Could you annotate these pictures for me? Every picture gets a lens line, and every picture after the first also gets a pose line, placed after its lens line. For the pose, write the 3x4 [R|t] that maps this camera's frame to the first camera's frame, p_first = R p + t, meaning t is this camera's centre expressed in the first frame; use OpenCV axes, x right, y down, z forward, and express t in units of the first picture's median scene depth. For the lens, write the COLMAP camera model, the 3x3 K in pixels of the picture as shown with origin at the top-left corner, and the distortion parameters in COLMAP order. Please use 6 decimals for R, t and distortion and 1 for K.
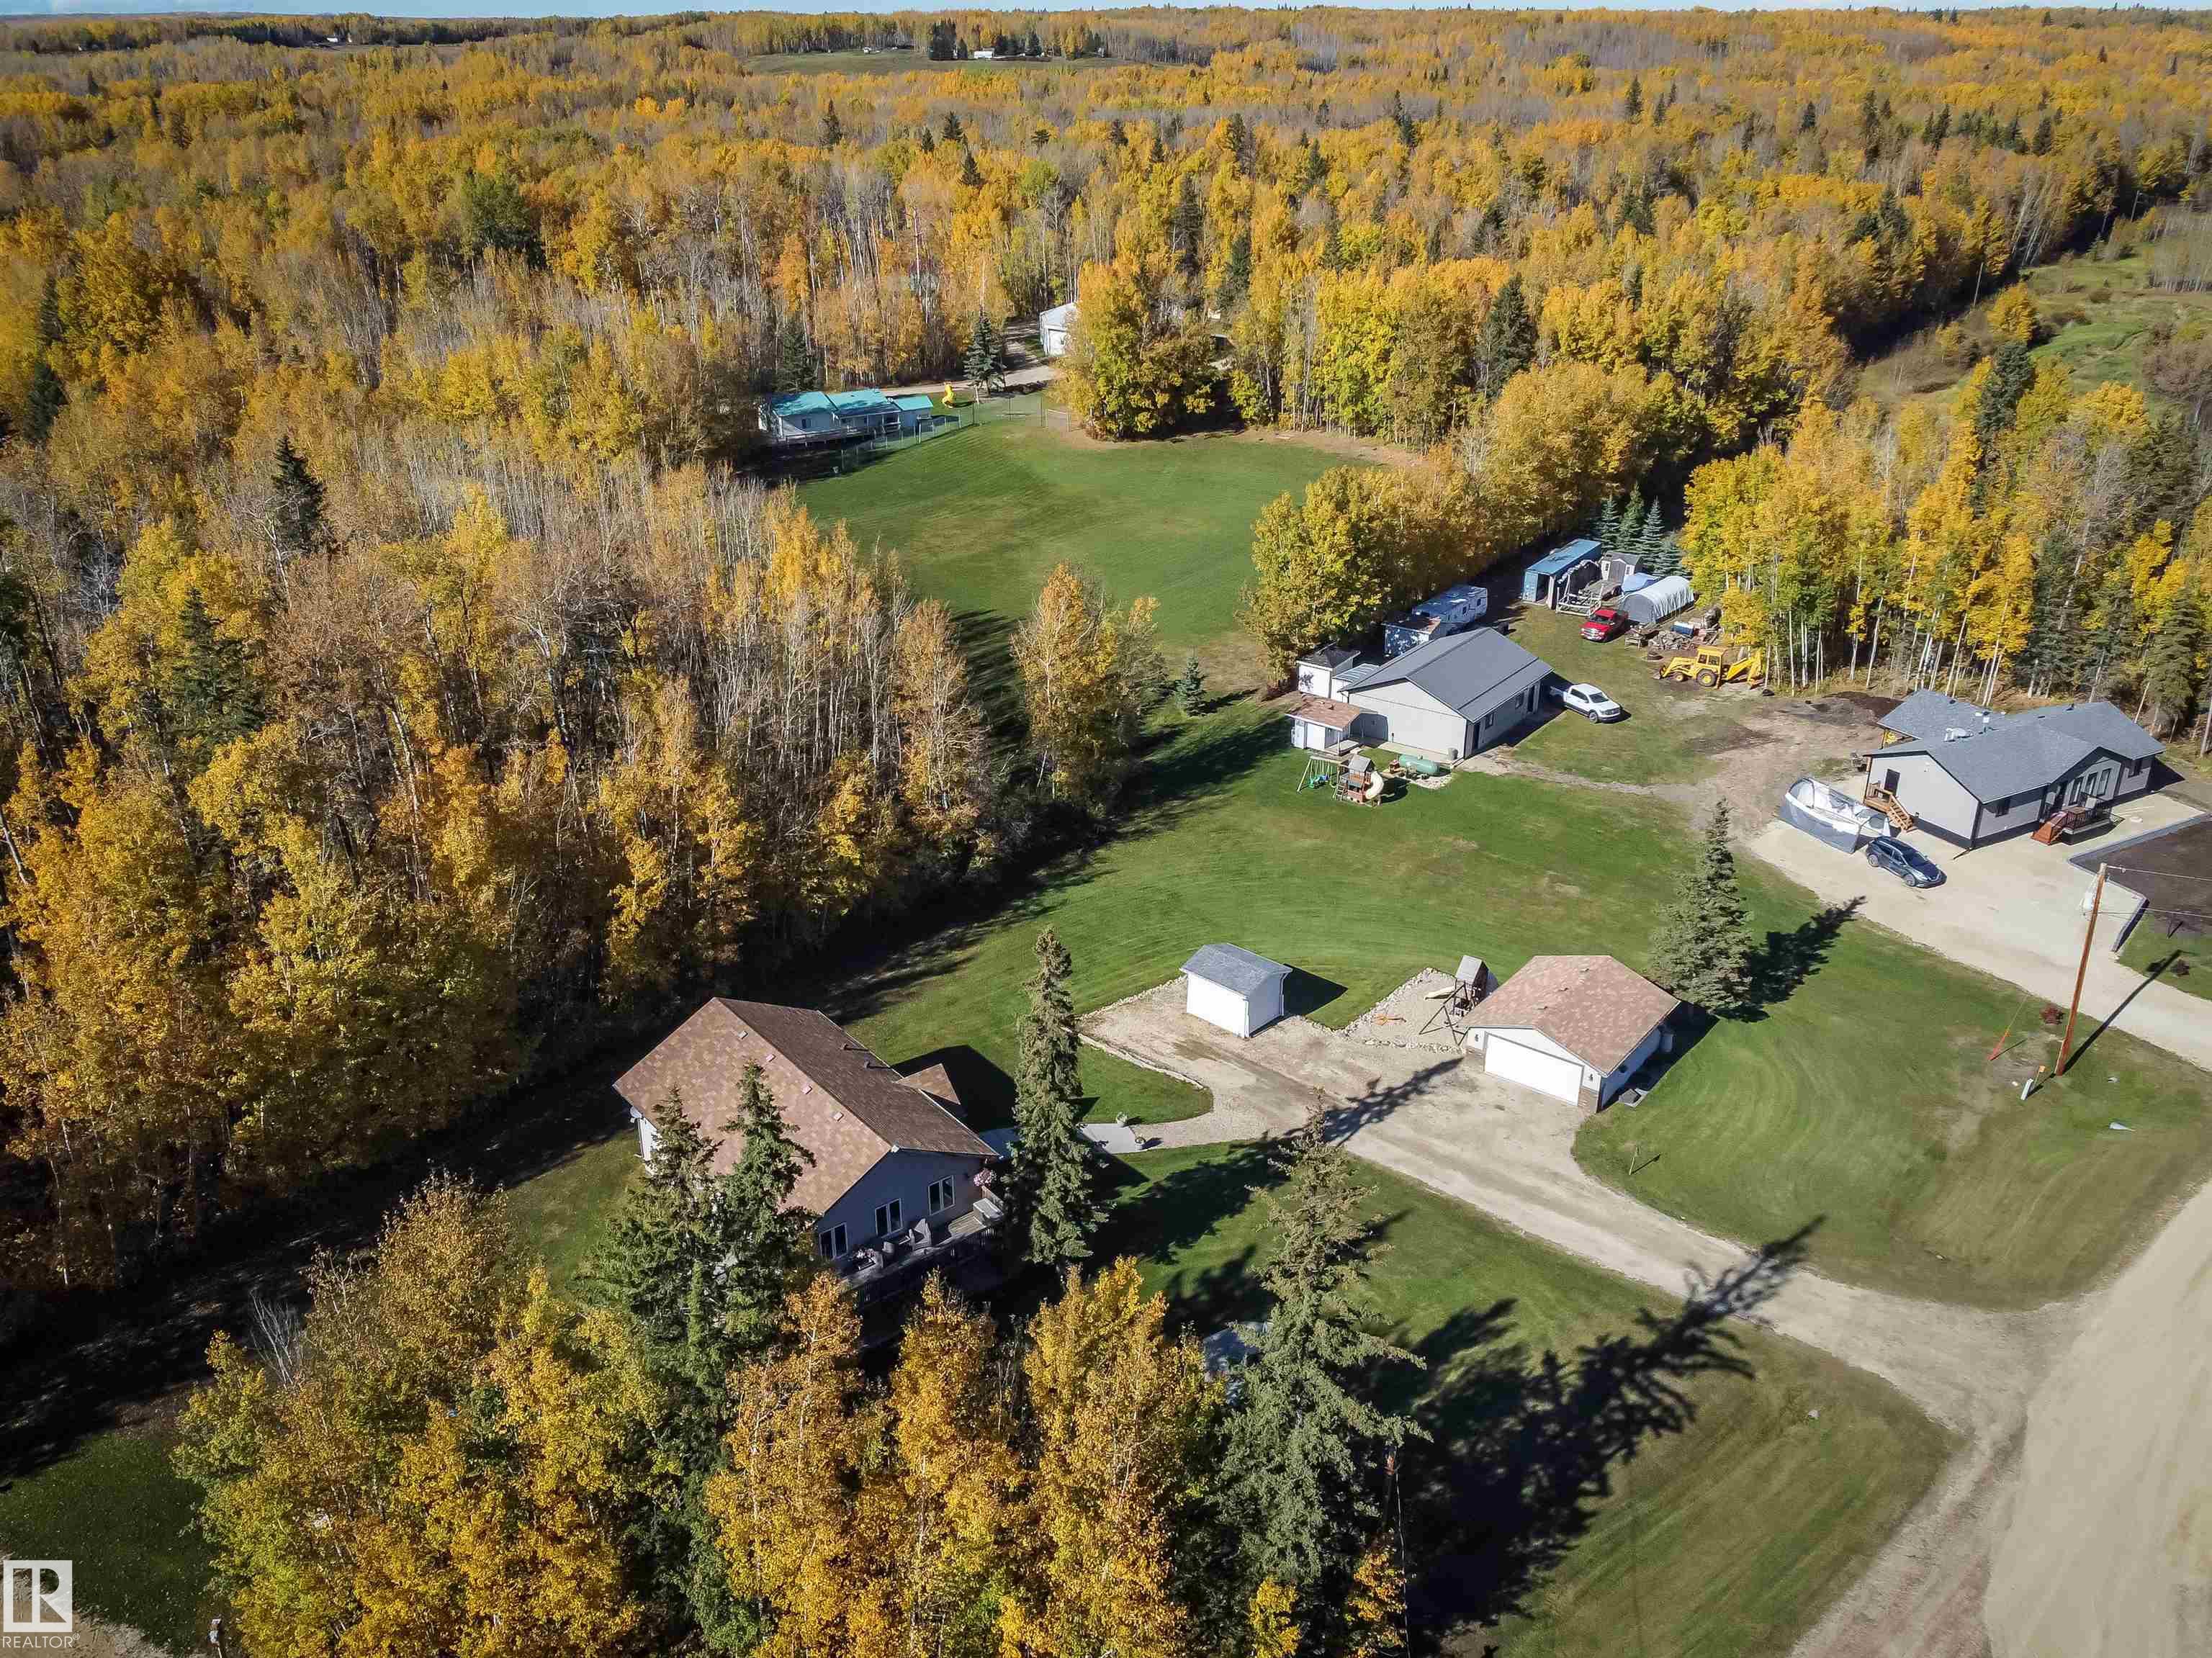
lens RADIAL K [[1746.3, 0, 1102.7], [0, 1746.3, 815.7], [0, 0, 1]] dist [-0.000495, 0.000393]
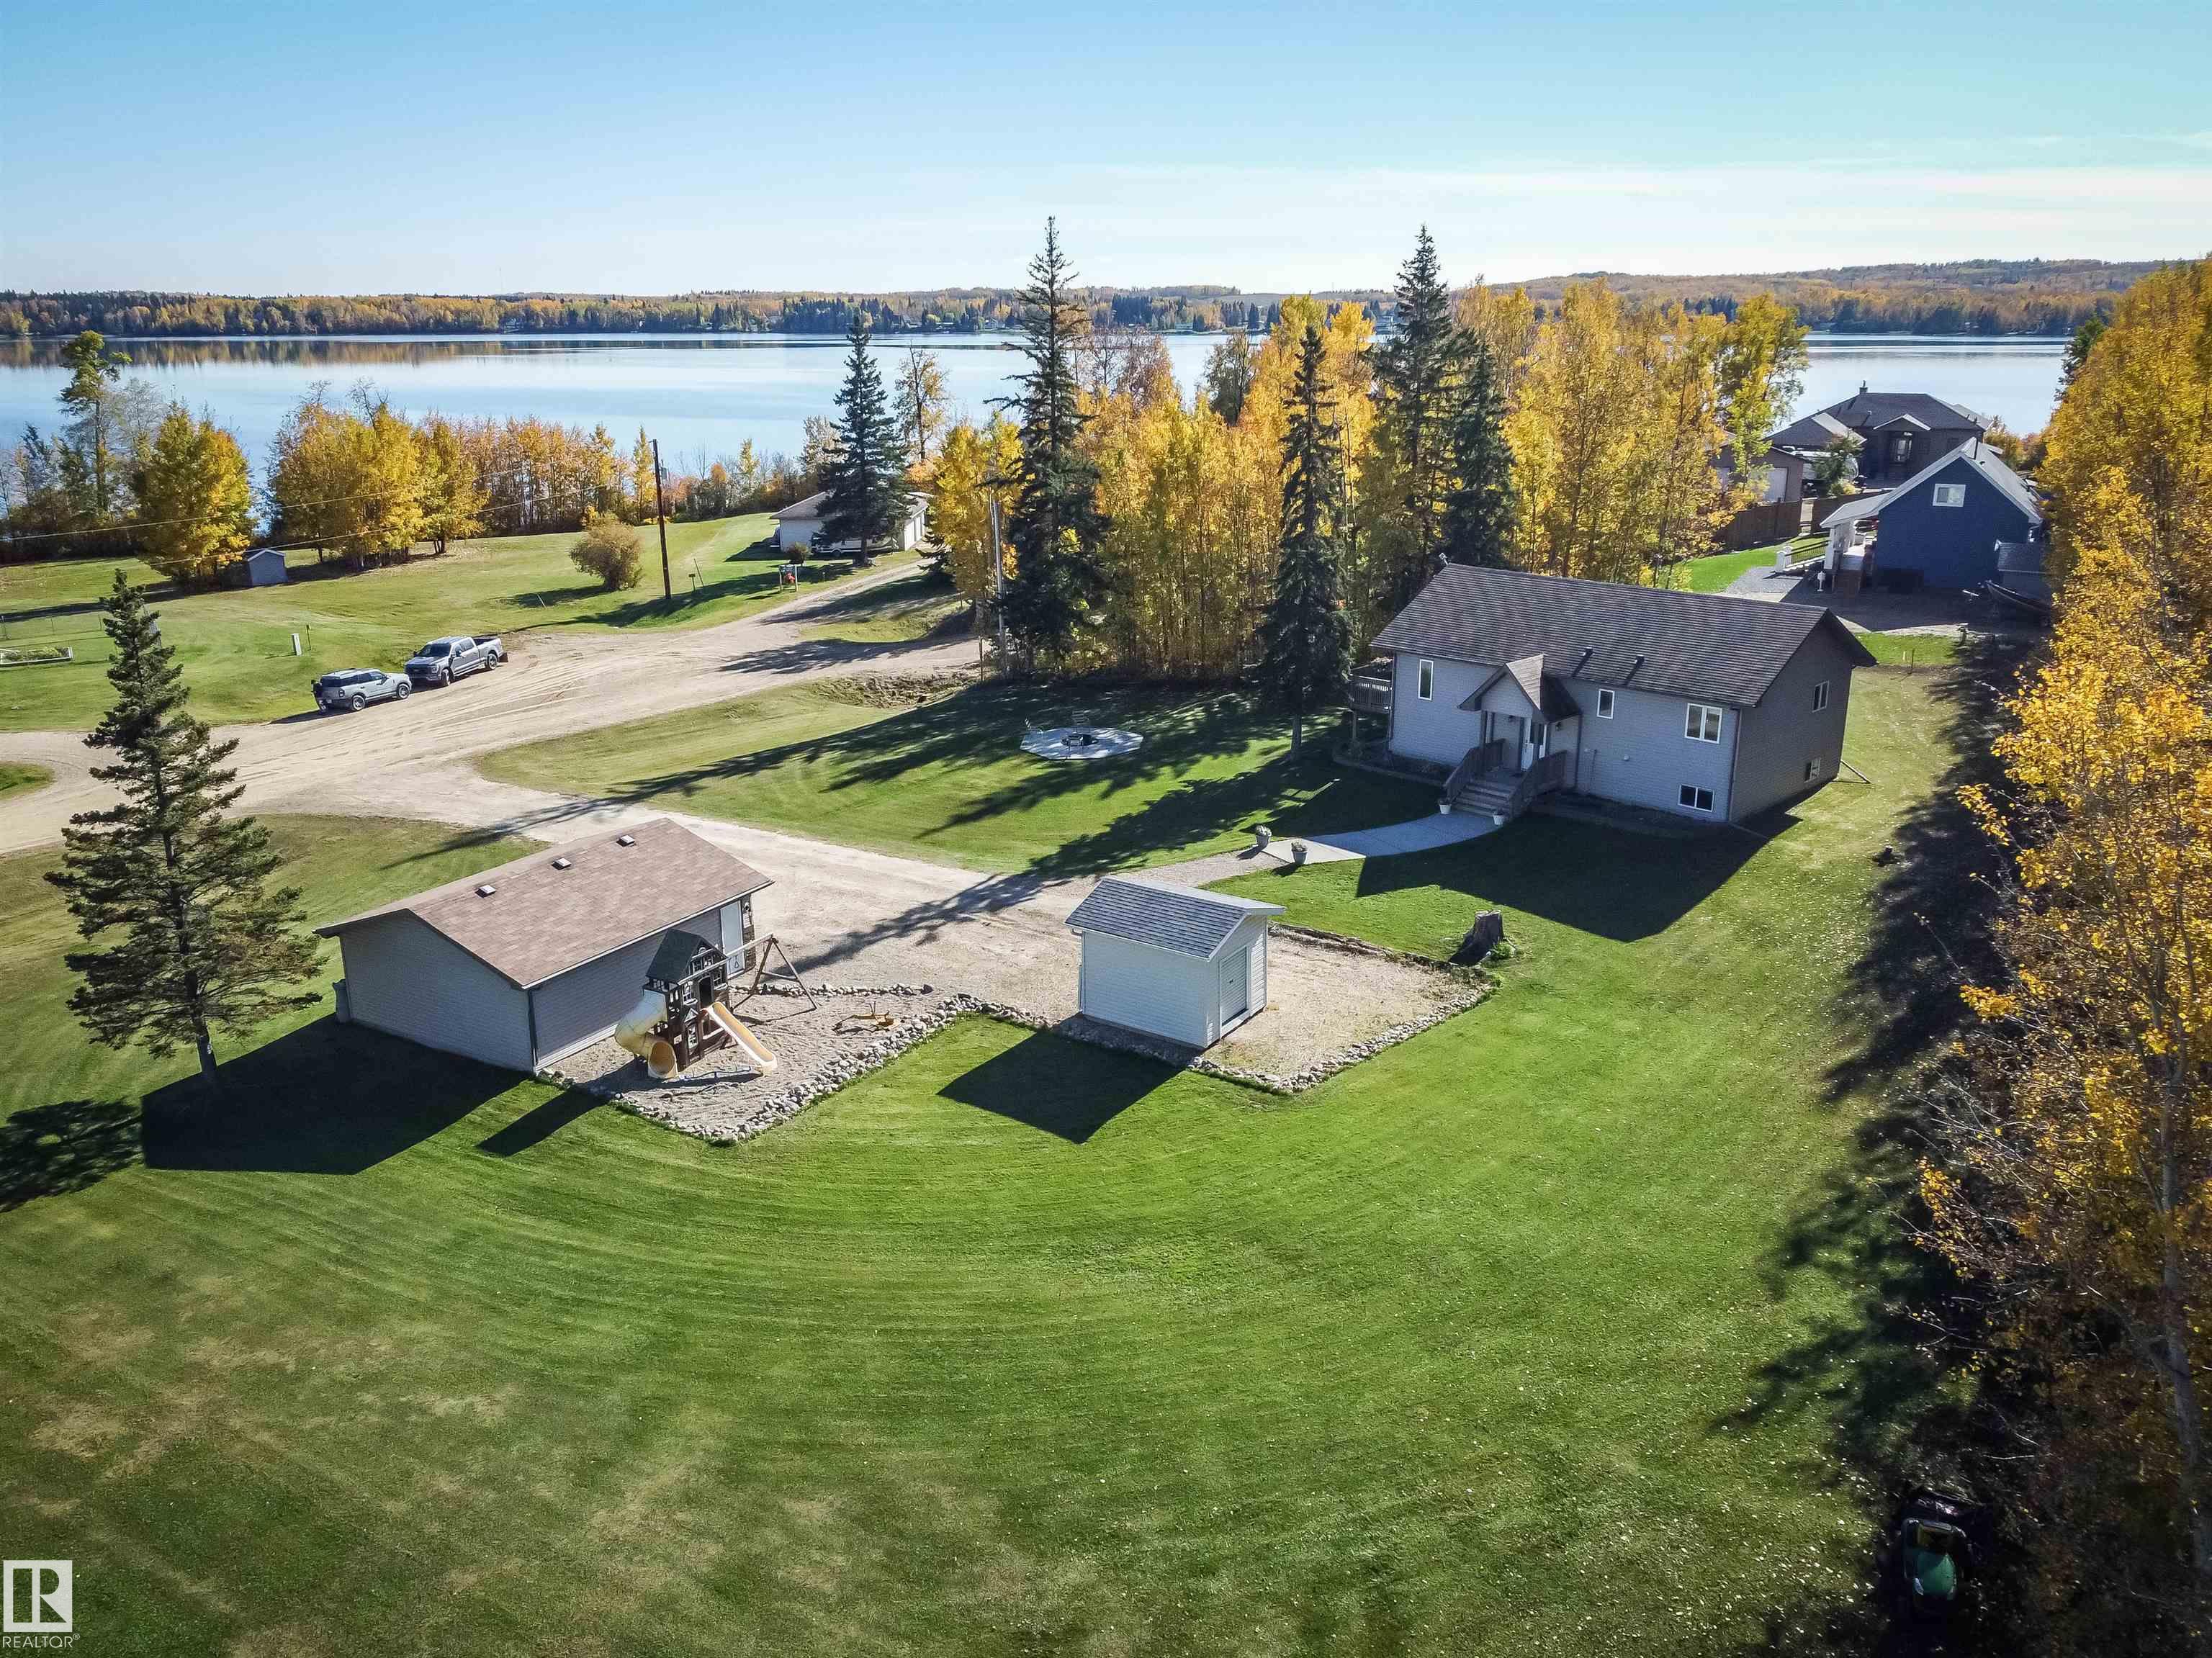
lens RADIAL K [[1724.7, 0, 1103.7], [0, 1724.7, 817.2], [0, 0, 1]] dist [0.006899, -0.011391]
pose [[-0.991135, 0.045095, -0.124970, 0.166278], [-0.046159, 0.765151, 0.642194, -0.263195], [0.124581, 0.642269, -0.756287, 1.428903]]
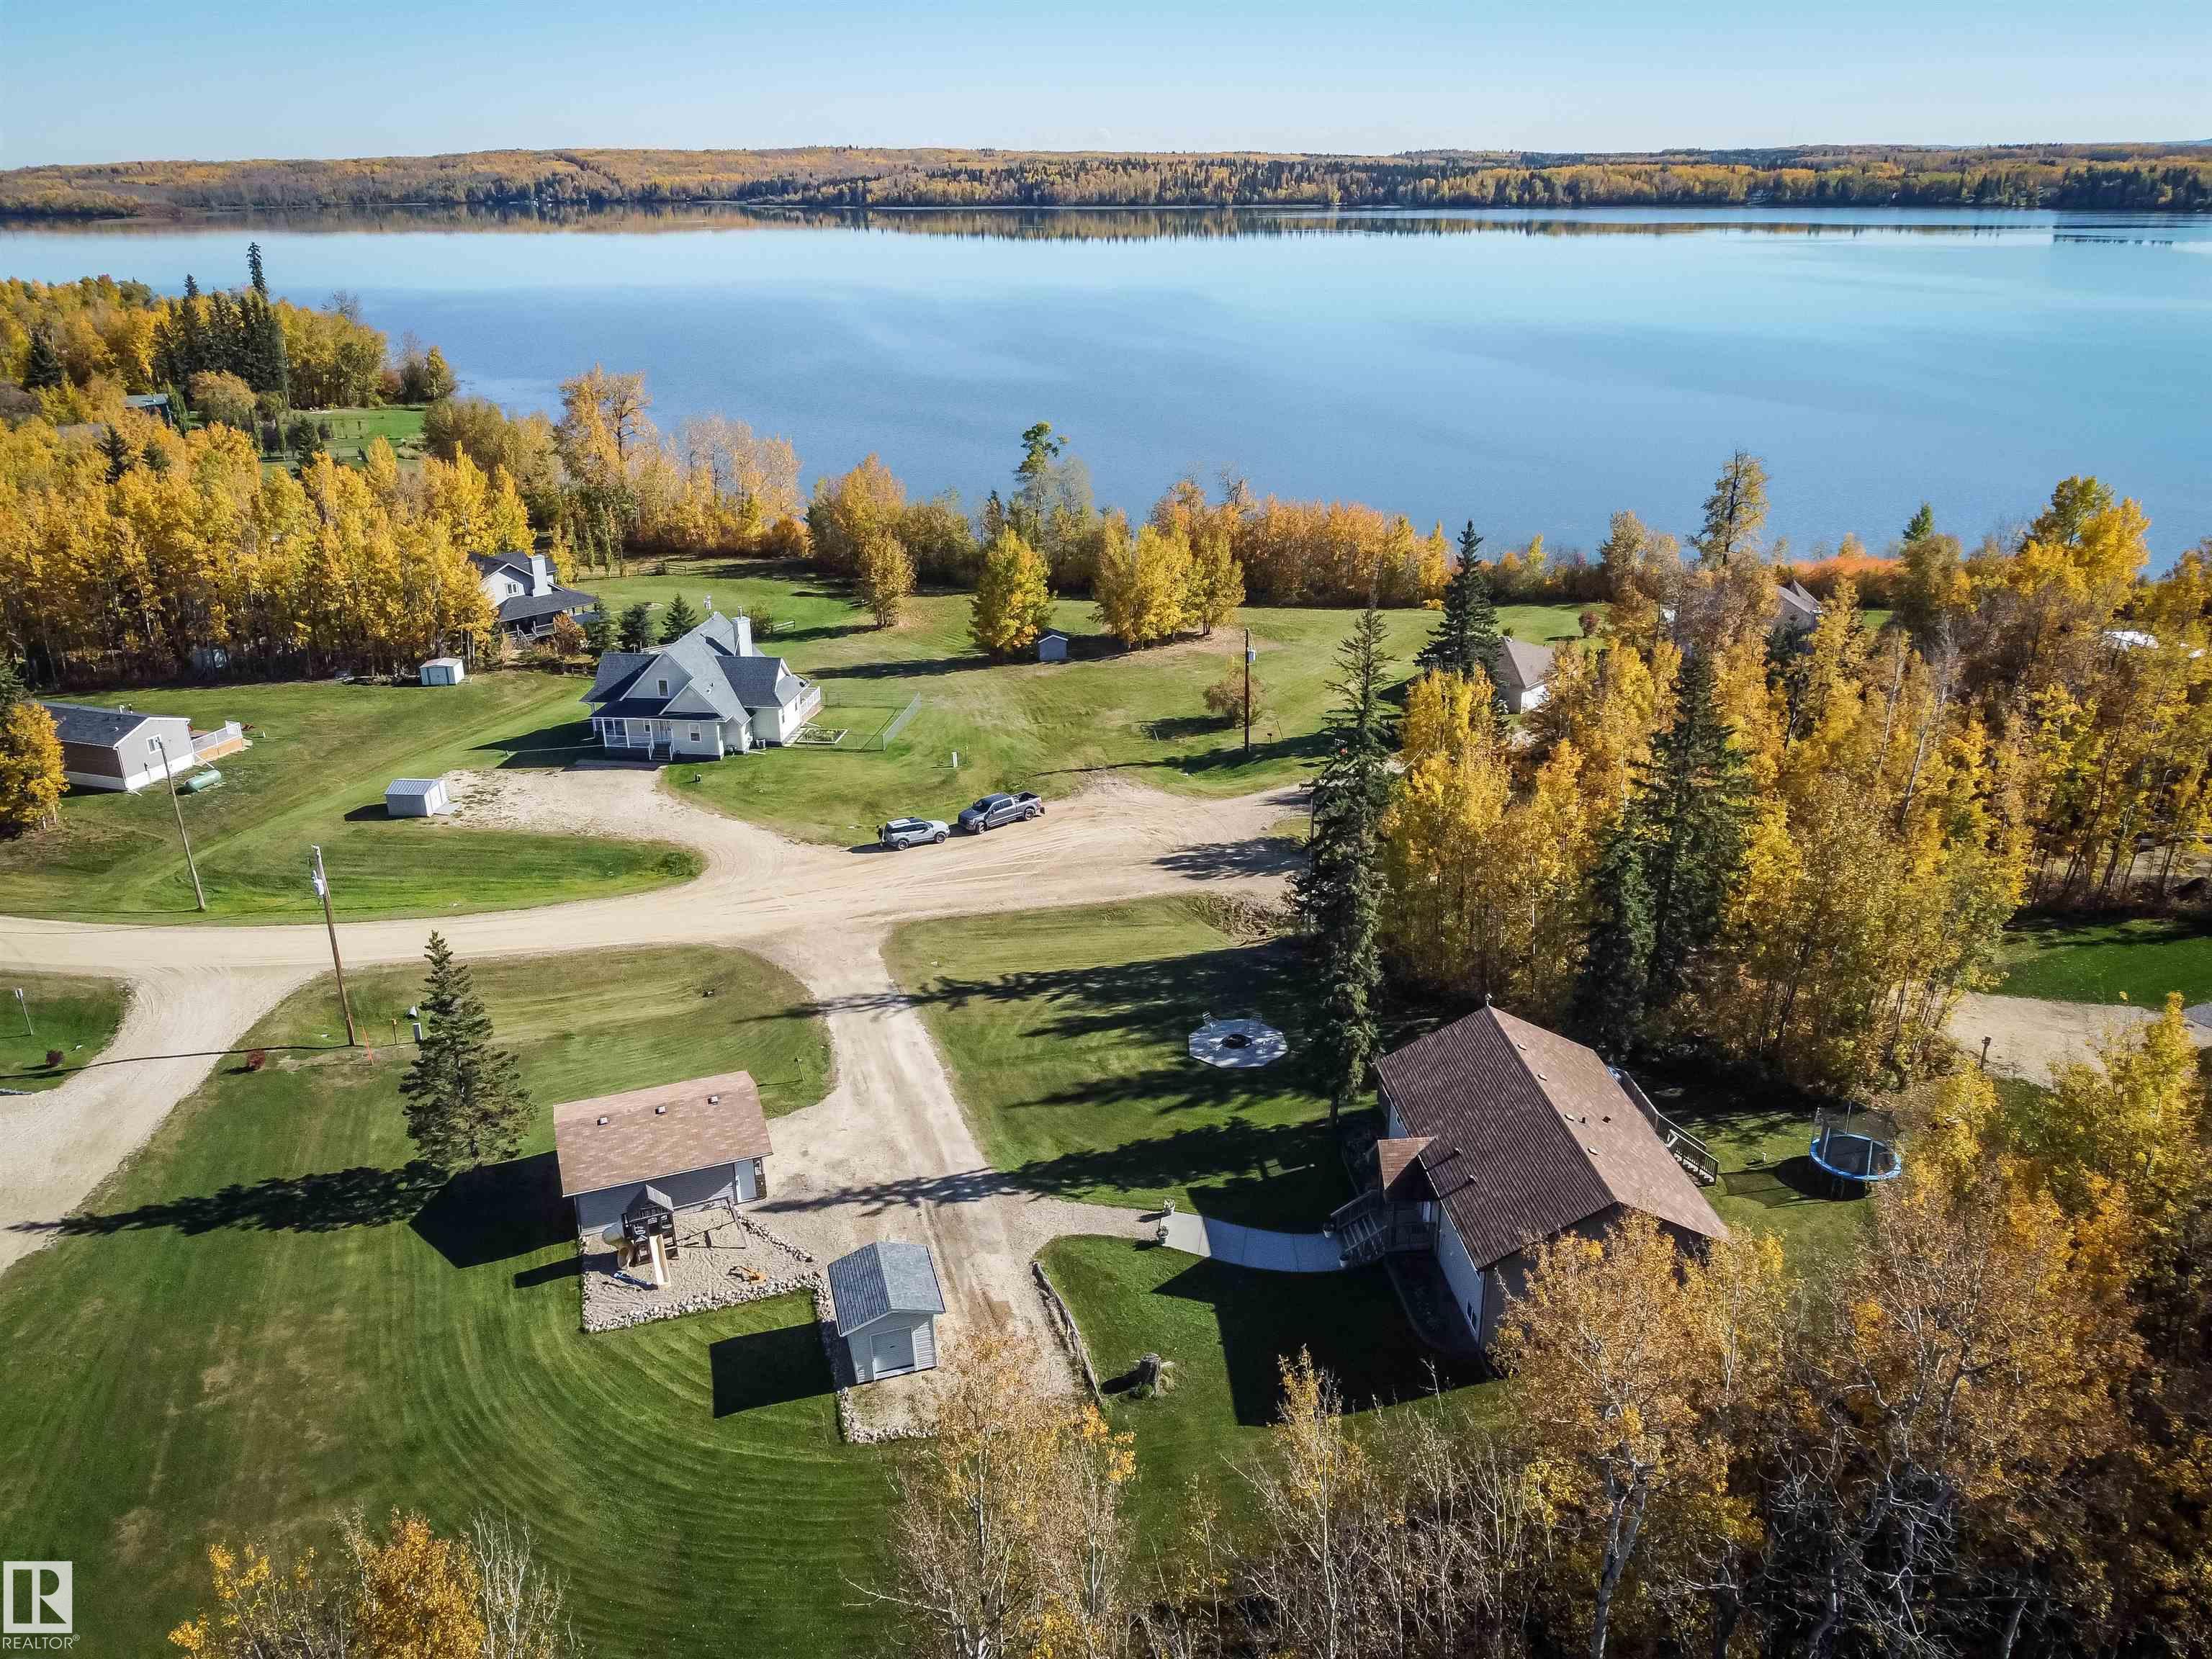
lens RADIAL K [[1668.2, 0, 1105.2], [0, 1668.2, 824.9], [0, 0, 1]] dist [0.004792, -0.007321]
pose [[-0.847502, -0.183469, 0.498076, -0.339107], [0.227004, 0.722937, 0.652557, -0.525920], [-0.479802, 0.666109, -0.571042, 1.299564]]
